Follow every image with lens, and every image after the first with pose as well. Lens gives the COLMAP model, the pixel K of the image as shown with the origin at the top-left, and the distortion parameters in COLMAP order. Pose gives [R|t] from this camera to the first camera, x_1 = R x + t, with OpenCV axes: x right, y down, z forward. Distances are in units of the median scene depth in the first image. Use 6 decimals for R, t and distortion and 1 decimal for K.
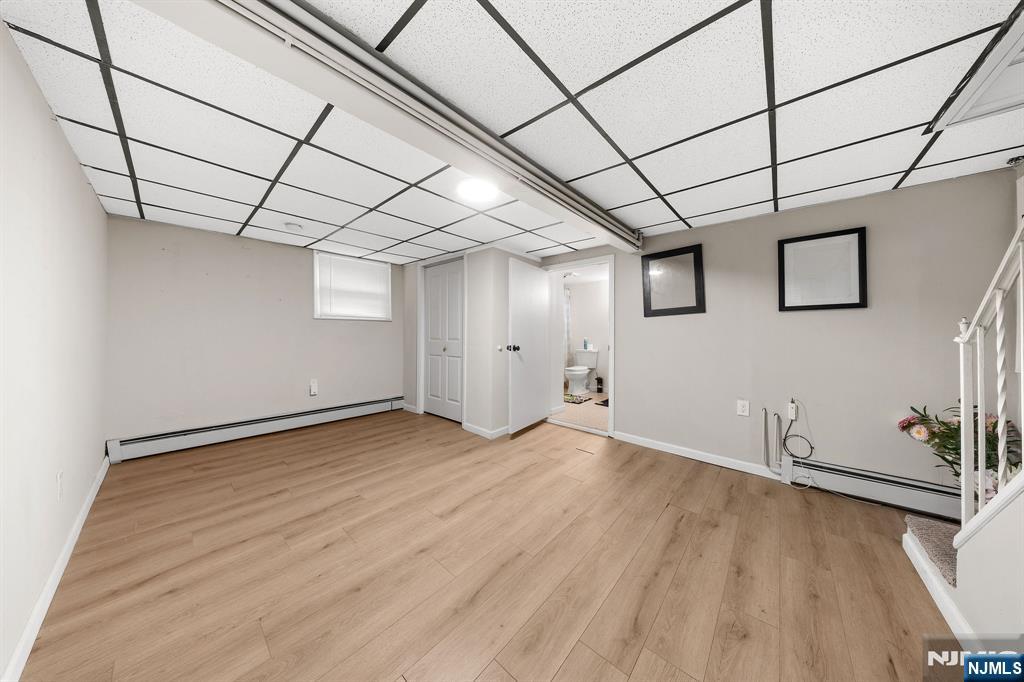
lens RADIAL K [[306.3, 0, 509.8], [0, 306.3, 333.2], [0, 0, 1]] dist [0.000371, -0.000504]
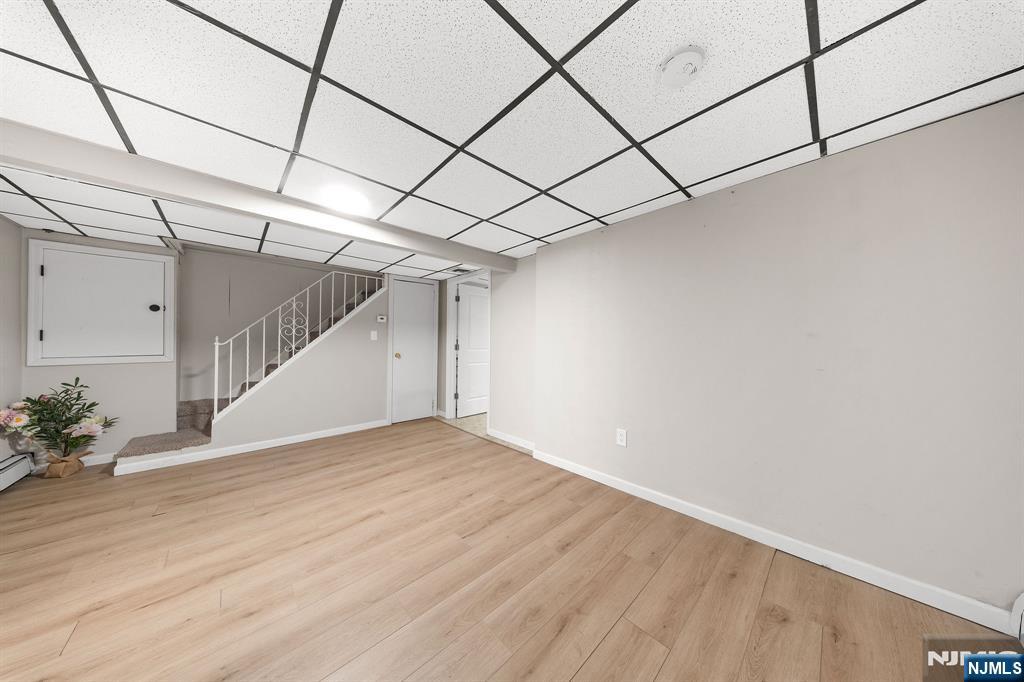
lens RADIAL K [[306.3, 0, 511.5], [0, 306.3, 339.1], [0, 0, 1]] dist [0.000371, -0.000504]
pose [[-0.995193, -0.008329, 0.097577, -0.772525], [-0.008969, 0.999941, -0.006129, -0.015886], [-0.097520, -0.006975, -0.995209, 2.012941]]
